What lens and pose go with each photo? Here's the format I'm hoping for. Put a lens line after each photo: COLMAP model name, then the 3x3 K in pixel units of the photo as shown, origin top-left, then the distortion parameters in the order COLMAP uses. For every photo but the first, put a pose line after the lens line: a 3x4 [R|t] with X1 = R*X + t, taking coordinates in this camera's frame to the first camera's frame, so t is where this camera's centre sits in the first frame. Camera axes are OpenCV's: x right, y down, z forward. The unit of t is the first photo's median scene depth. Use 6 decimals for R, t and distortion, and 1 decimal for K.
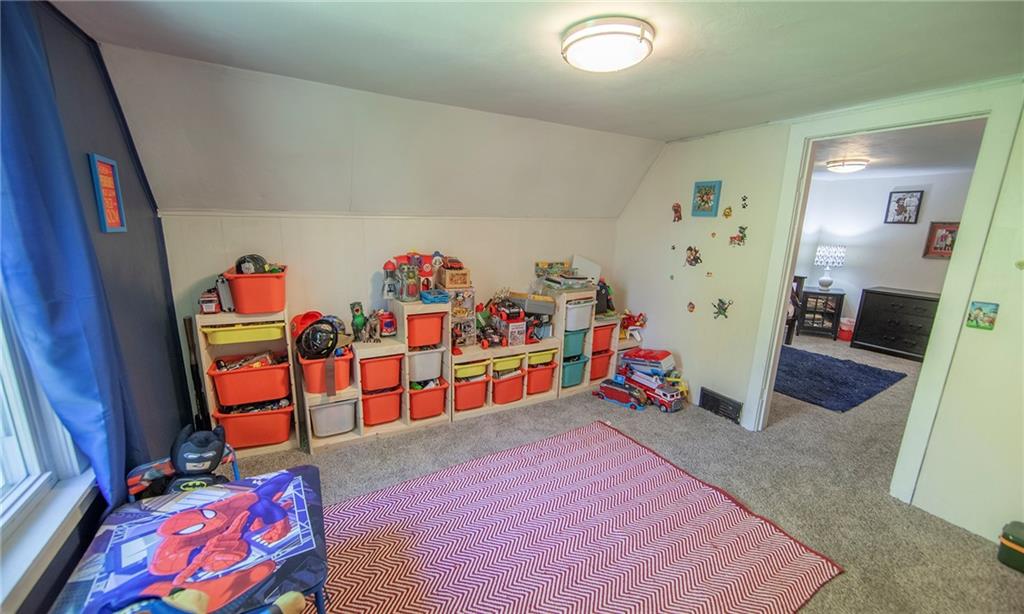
lens RADIAL K [[409.0, 0, 512.0], [0, 409.0, 307.0], [0, 0, 1]] dist [0.000362, 0.000055]
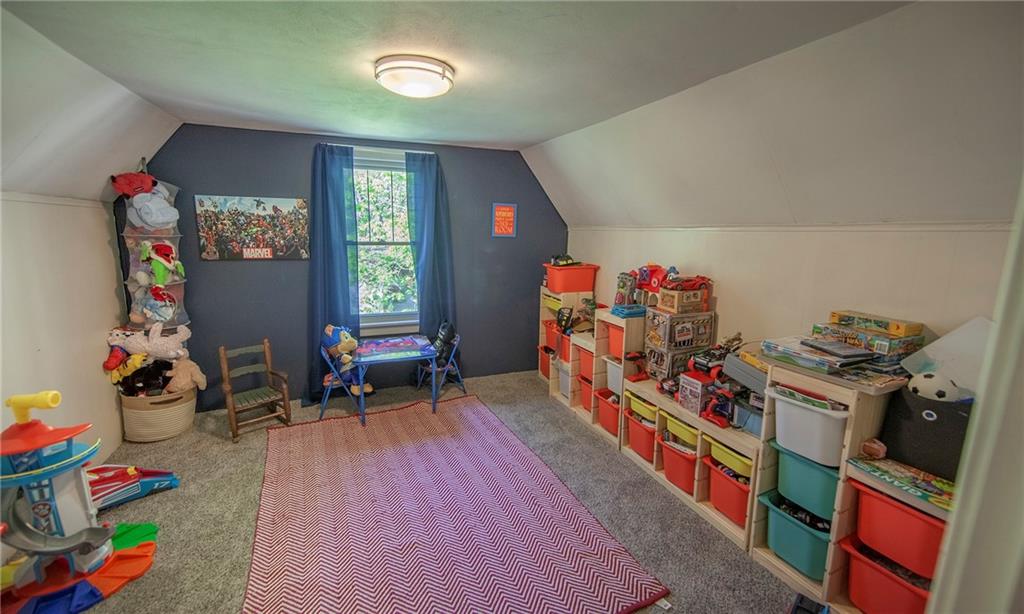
lens RADIAL K [[409.0, 0, 512.0], [0, 409.0, 307.0], [0, 0, 1]] dist [0.000362, 0.000055]
pose [[-0.089273, 0.162460, -0.982668, 0.712442], [-0.227863, 0.957111, 0.178935, -0.132195], [0.969592, 0.239888, -0.048426, 0.735573]]
